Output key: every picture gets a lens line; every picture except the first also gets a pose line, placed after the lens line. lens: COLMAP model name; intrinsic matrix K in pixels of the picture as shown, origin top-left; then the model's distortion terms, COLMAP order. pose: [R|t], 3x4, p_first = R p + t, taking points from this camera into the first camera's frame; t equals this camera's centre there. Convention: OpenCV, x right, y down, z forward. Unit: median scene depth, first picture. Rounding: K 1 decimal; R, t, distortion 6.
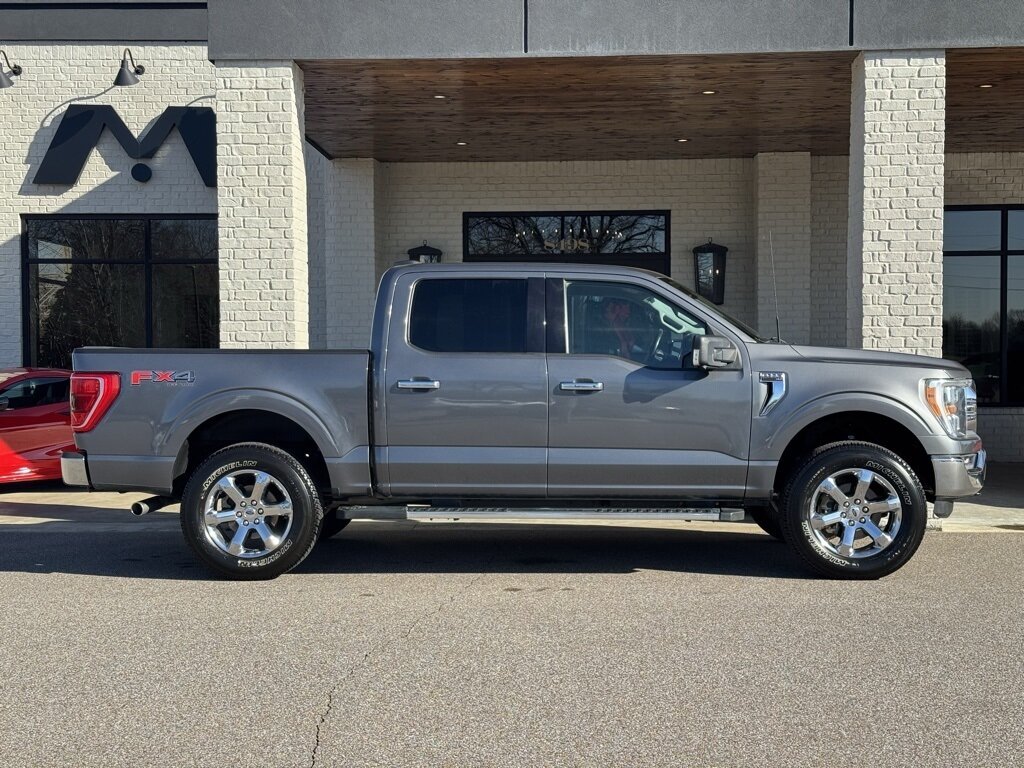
lens RADIAL K [[1408.4, 0, 510.4], [0, 1408.4, 381.5], [0, 0, 1]] dist [0.189588, -0.373325]
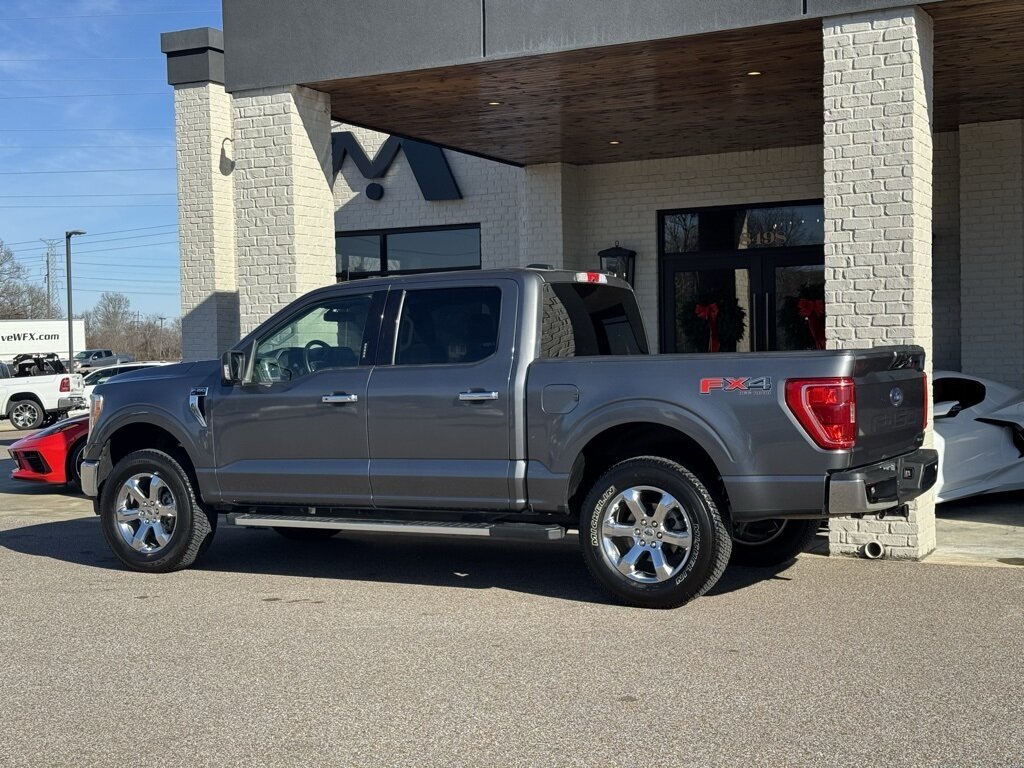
lens RADIAL K [[1408.4, 0, 510.4], [0, 1408.4, 381.5], [0, 0, 1]] dist [0.189588, -0.373325]
pose [[0.909577, -0.003753, -0.415519, 0.438172], [0.005819, 0.999976, 0.003706, -0.009344], [0.415496, -0.005789, 0.909577, 0.108444]]
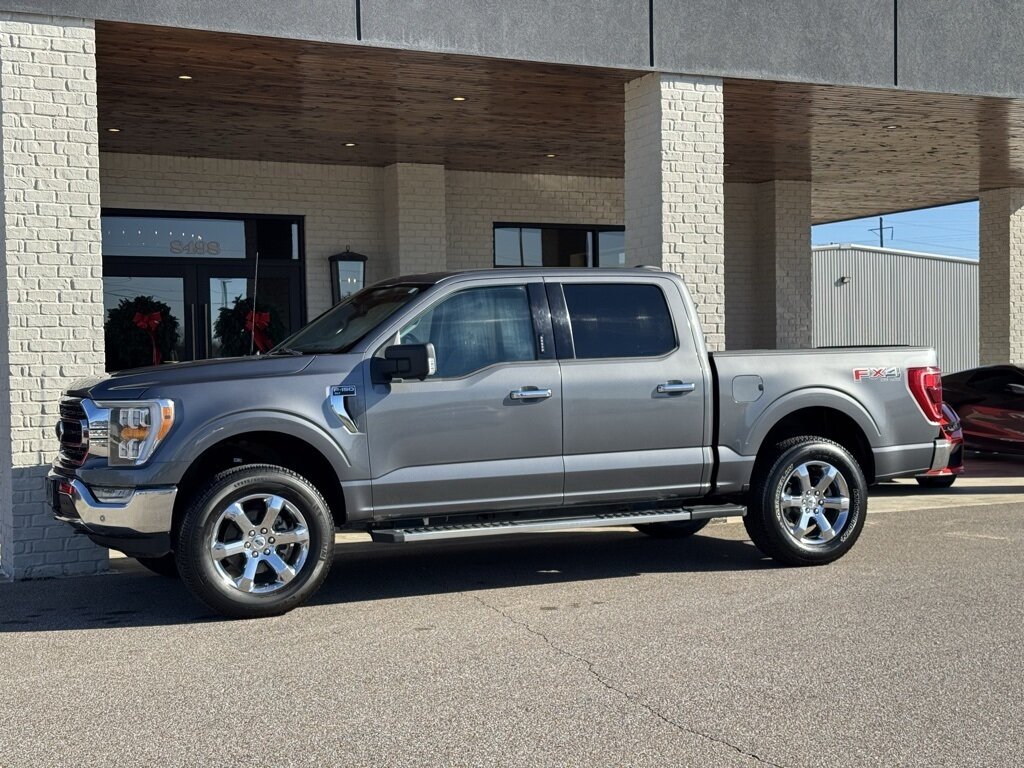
lens RADIAL K [[1408.2, 0, 512.0], [0, 1408.2, 384.0], [0, 0, 1]] dist [0.197427, -0.431404]
pose [[0.877358, -0.018490, 0.479480, -0.355055], [0.022657, 0.999739, -0.002904, -0.000599], [-0.479302, 0.013412, 0.877548, 0.134314]]
